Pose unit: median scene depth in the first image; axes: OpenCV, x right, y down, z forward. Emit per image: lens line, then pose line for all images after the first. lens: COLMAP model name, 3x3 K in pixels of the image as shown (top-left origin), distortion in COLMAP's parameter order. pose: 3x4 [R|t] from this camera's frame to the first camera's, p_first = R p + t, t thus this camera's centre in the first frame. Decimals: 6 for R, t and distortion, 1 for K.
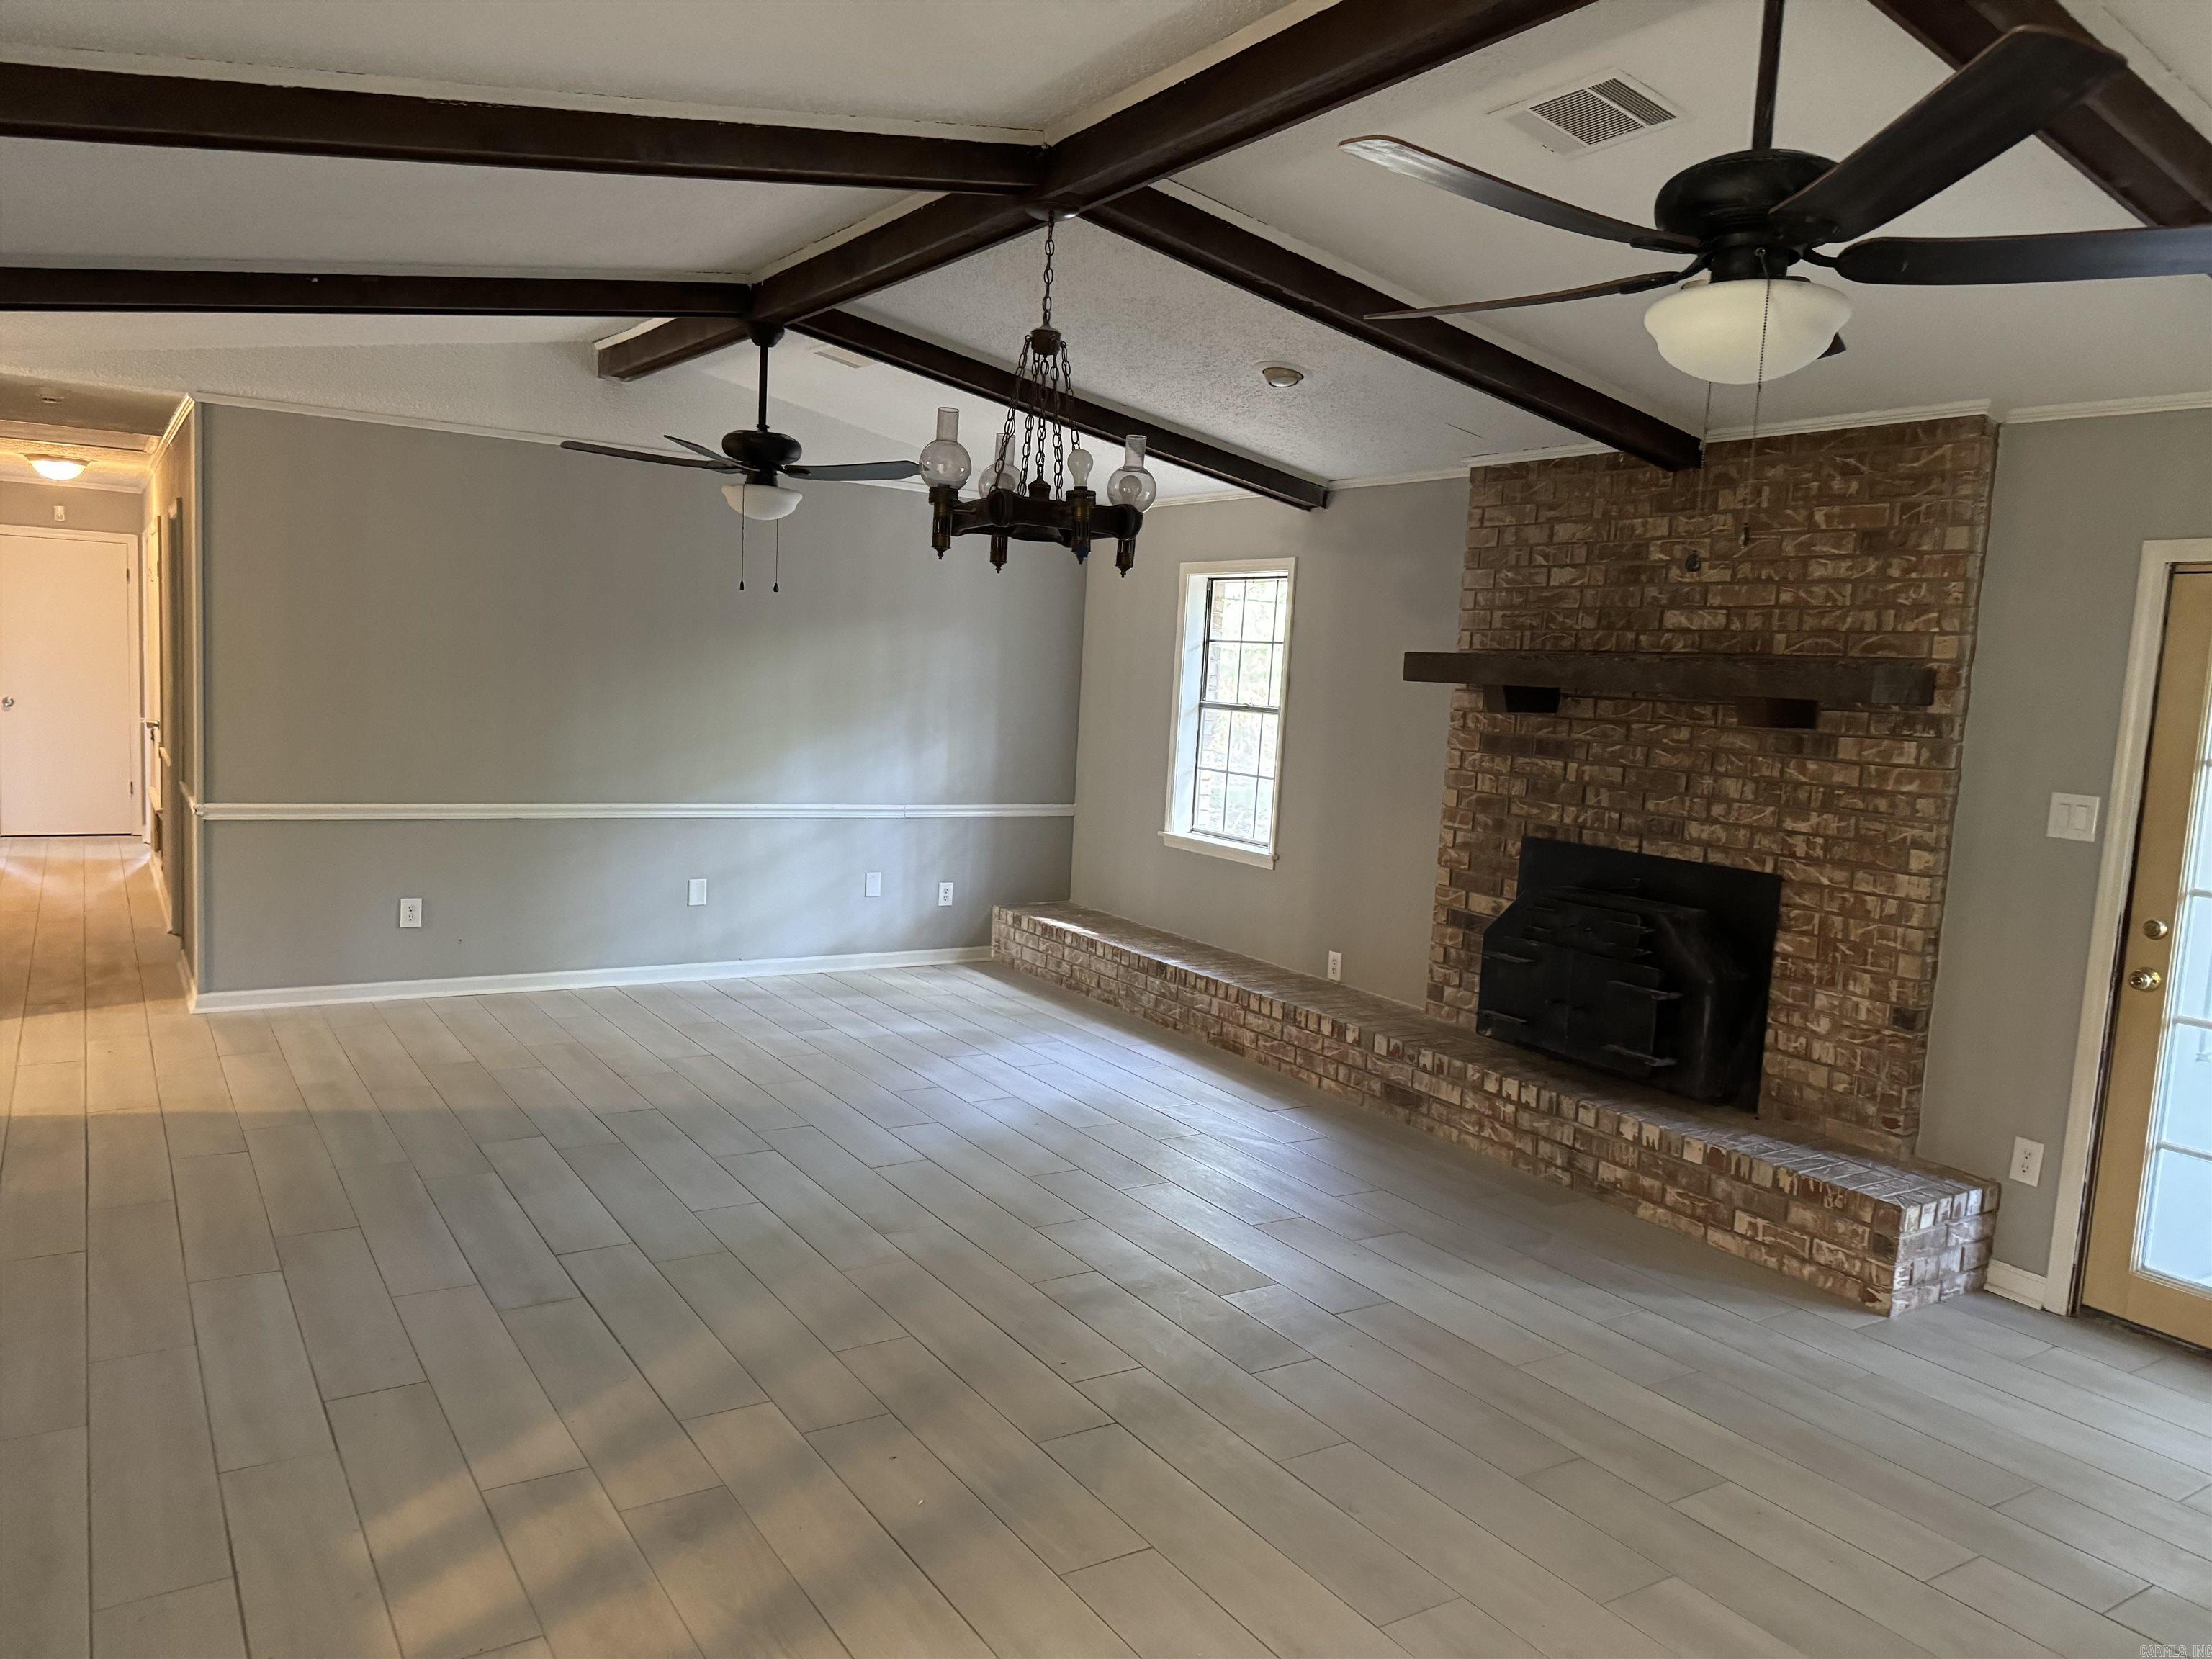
lens RADIAL K [[1552.1, 0, 1097.8], [0, 1552.1, 847.9], [0, 0, 1]] dist [0.077148, -0.121536]
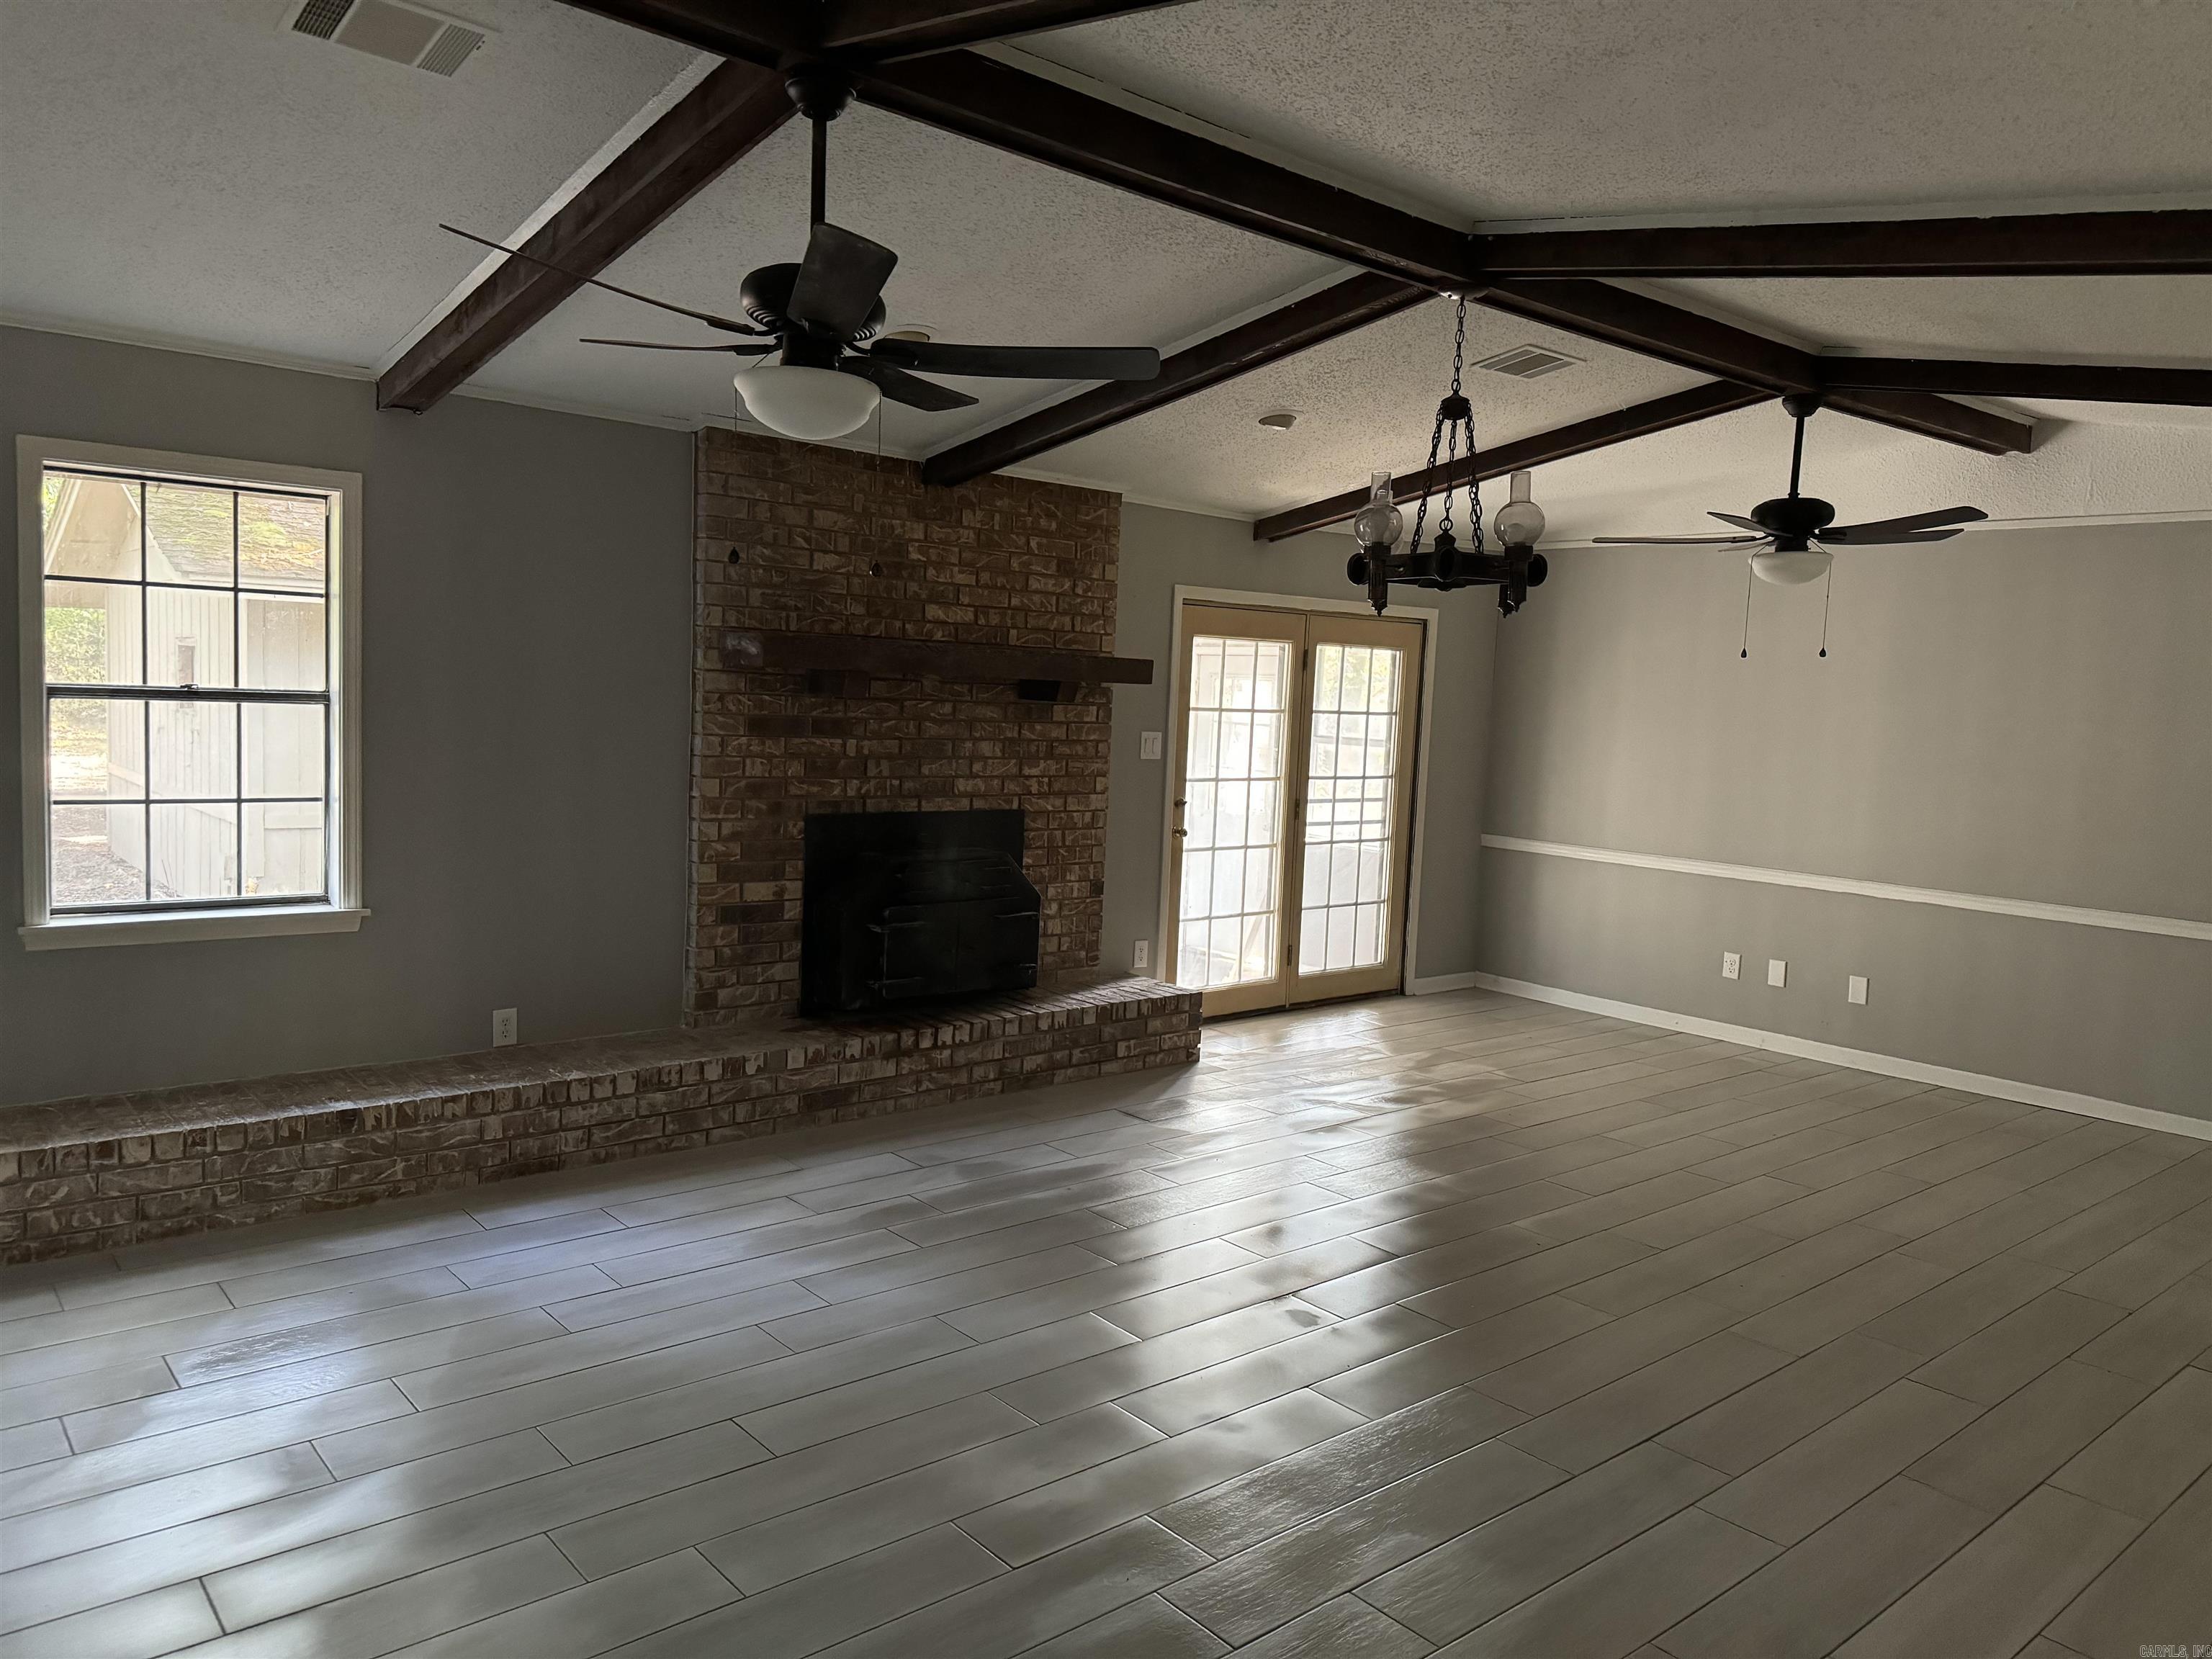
lens RADIAL K [[1552.1, 0, 1117.6], [0, 1552.1, 840.5], [0, 0, 1]] dist [0.077148, -0.121536]
pose [[-0.154981, -0.161446, 0.974636, -0.811999], [0.058792, 0.983301, 0.172230, -0.166881], [-0.986166, 0.083993, -0.142901, 1.024477]]
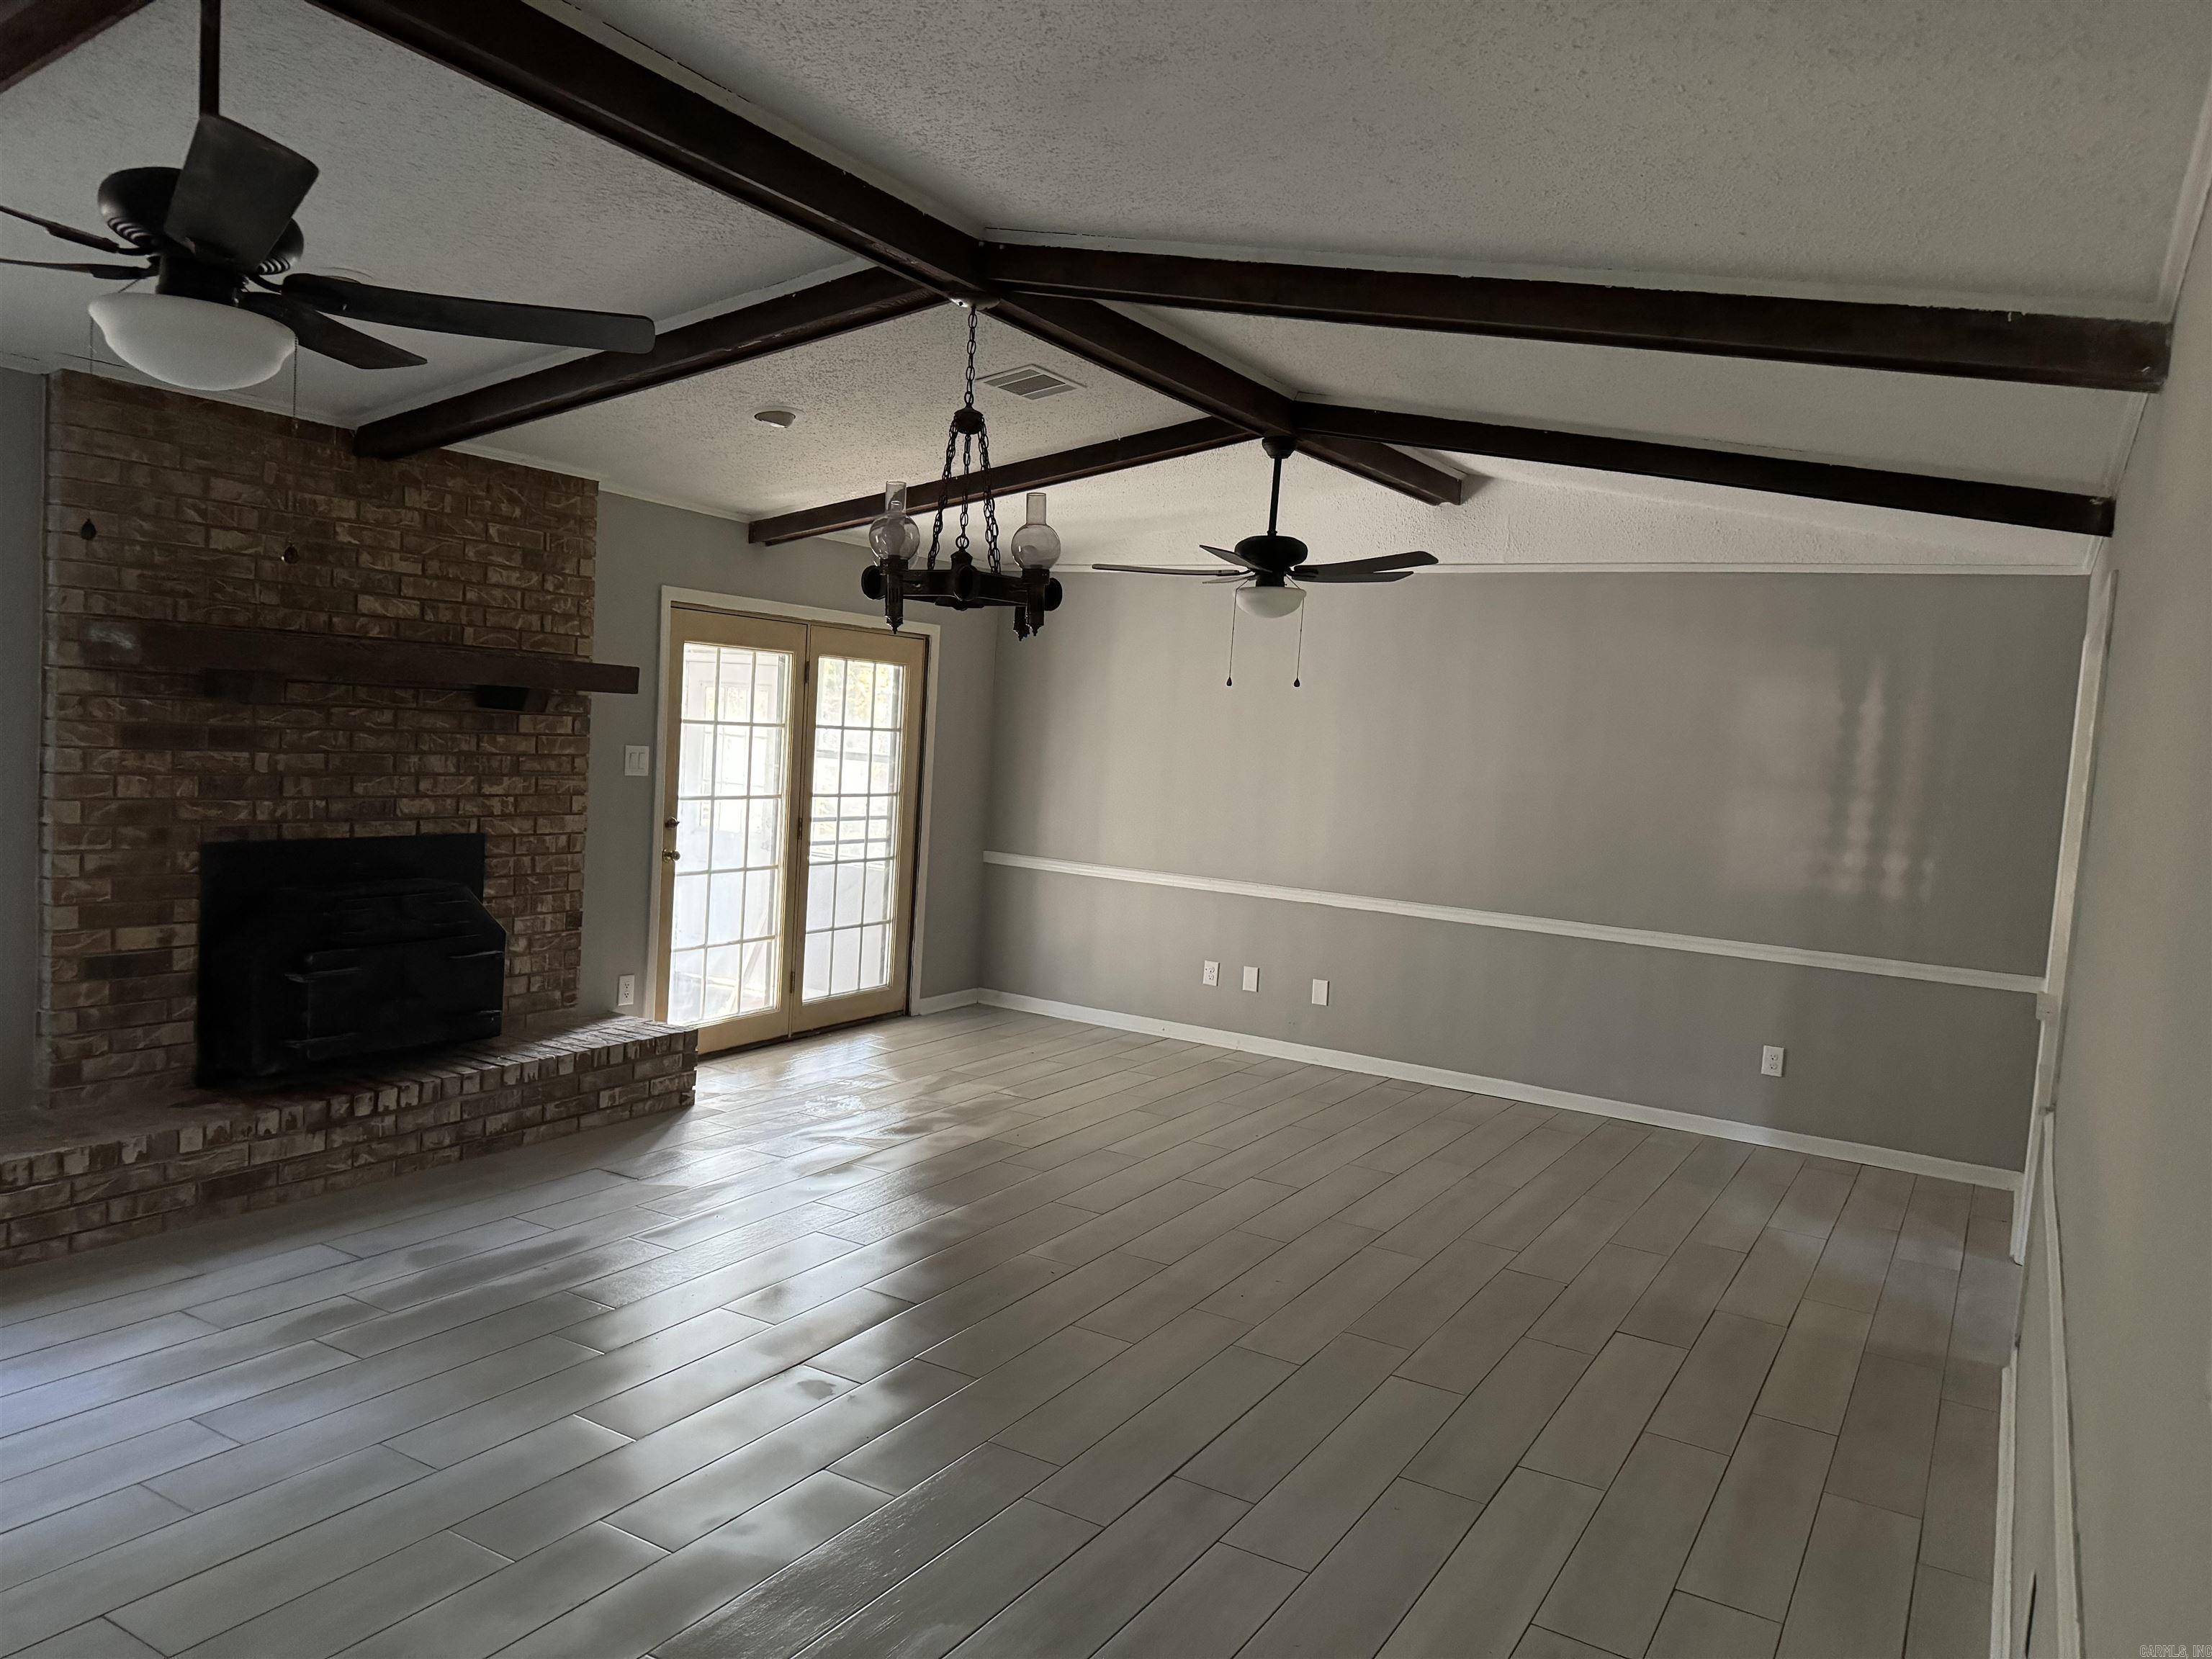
lens RADIAL K [[1552.1, 0, 1117.4], [0, 1552.1, 847.7], [0, 0, 1]] dist [0.077148, -0.121536]
pose [[-0.460727, -0.159768, 0.873044, -0.753965], [0.008203, 0.982856, 0.184192, -0.170819], [-0.887504, 0.092024, -0.451517, 1.022200]]
